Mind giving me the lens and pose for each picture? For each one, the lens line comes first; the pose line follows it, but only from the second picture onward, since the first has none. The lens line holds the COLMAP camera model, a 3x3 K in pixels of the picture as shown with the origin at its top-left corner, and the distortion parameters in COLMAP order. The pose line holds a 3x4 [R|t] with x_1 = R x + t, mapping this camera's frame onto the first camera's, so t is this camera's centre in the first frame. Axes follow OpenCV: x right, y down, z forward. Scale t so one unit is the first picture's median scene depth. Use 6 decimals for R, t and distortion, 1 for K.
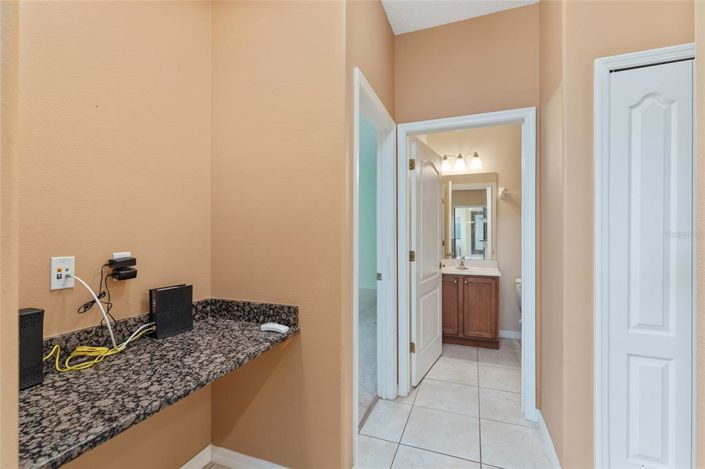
lens RADIAL K [[318.3, 0, 350.5], [0, 318.3, 231.9], [0, 0, 1]] dist [-0.001240, 0.000391]
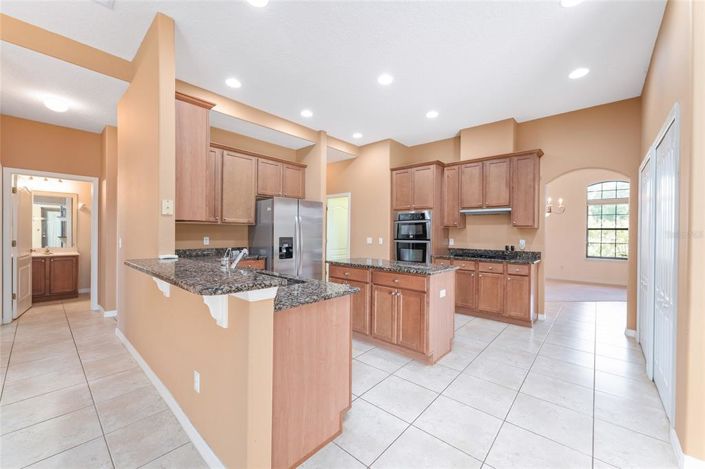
lens RADIAL K [[280.7, 0, 359.2], [0, 280.7, 233.6], [0, 0, 1]] dist [0.001001, -0.000531]
pose [[0.343864, 0.000448, 0.939019, -0.447746], [-0.013759, 0.999895, 0.004562, -0.008010], [-0.938918, -0.014488, 0.343834, -0.969431]]
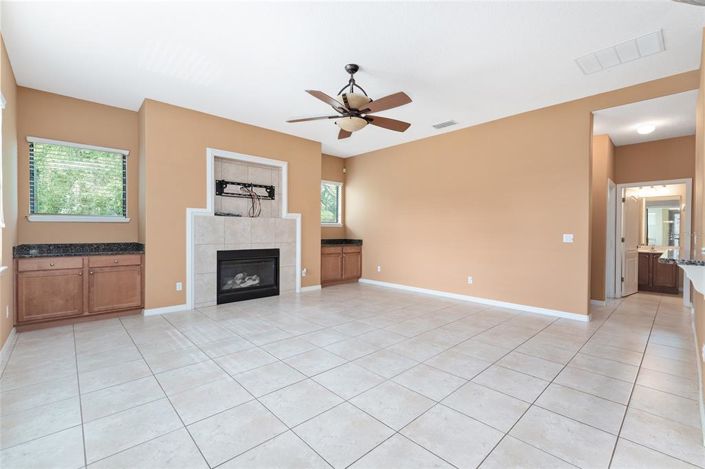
lens RADIAL K [[307.7, 0, 355.8], [0, 307.7, 232.7], [0, 0, 1]] dist [-0.002041, -0.000161]
pose [[0.902245, 0.012459, -0.431043, -0.451075], [-0.008832, 0.999907, 0.010415, 0.012695], [0.431132, -0.005590, 0.902271, -1.397453]]
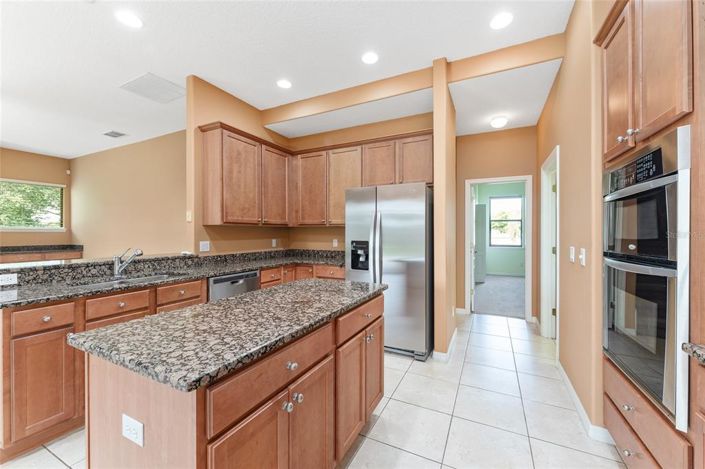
lens RADIAL K [[280.7, 0, 351.2], [0, 280.7, 233.1], [0, 0, 1]] dist [0.001001, -0.000531]
pose [[0.995077, -0.000992, -0.099102, 1.061220], [0.001484, 0.999987, 0.004894, -0.013173], [0.099096, -0.005017, 0.995065, -1.222737]]
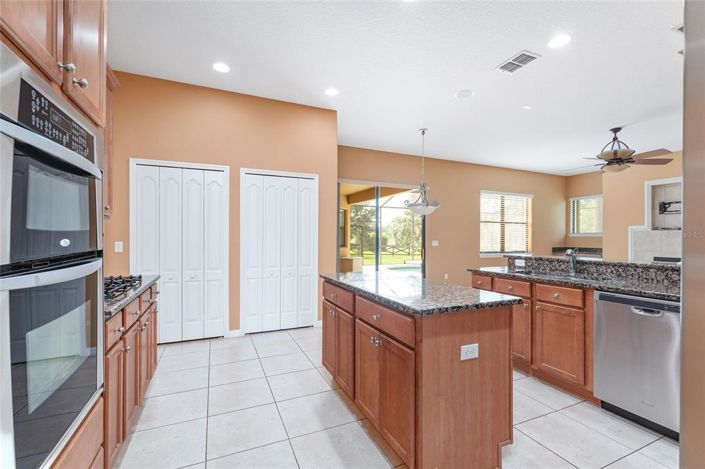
lens RADIAL K [[318.3, 0, 351.3], [0, 318.3, 235.9], [0, 0, 1]] dist [-0.001240, 0.000391]
pose [[-0.711389, -0.009337, -0.702736, 1.705483], [-0.006044, 0.999956, -0.007167, 0.016165], [0.702772, -0.000851, -0.711414, 0.186734]]
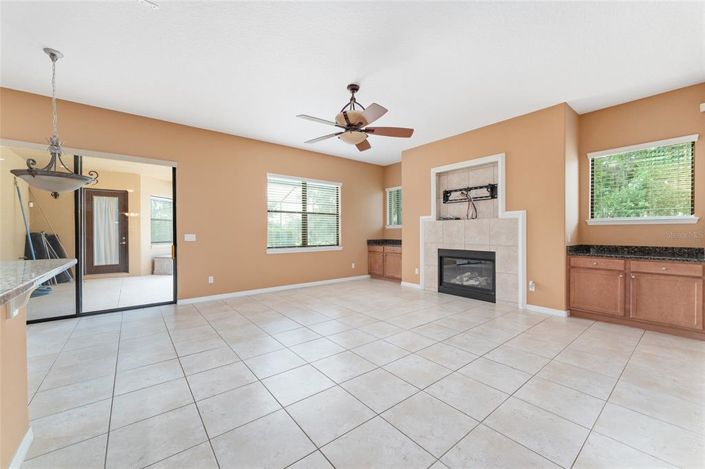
lens RADIAL K [[280.7, 0, 355.6], [0, 280.7, 231.2], [0, 0, 1]] dist [0.001001, -0.000531]
pose [[-0.506745, -0.000154, -0.862096, 0.178685], [0.004399, 0.999987, -0.002765, 0.022482], [0.862085, -0.005193, -0.506737, 0.659645]]
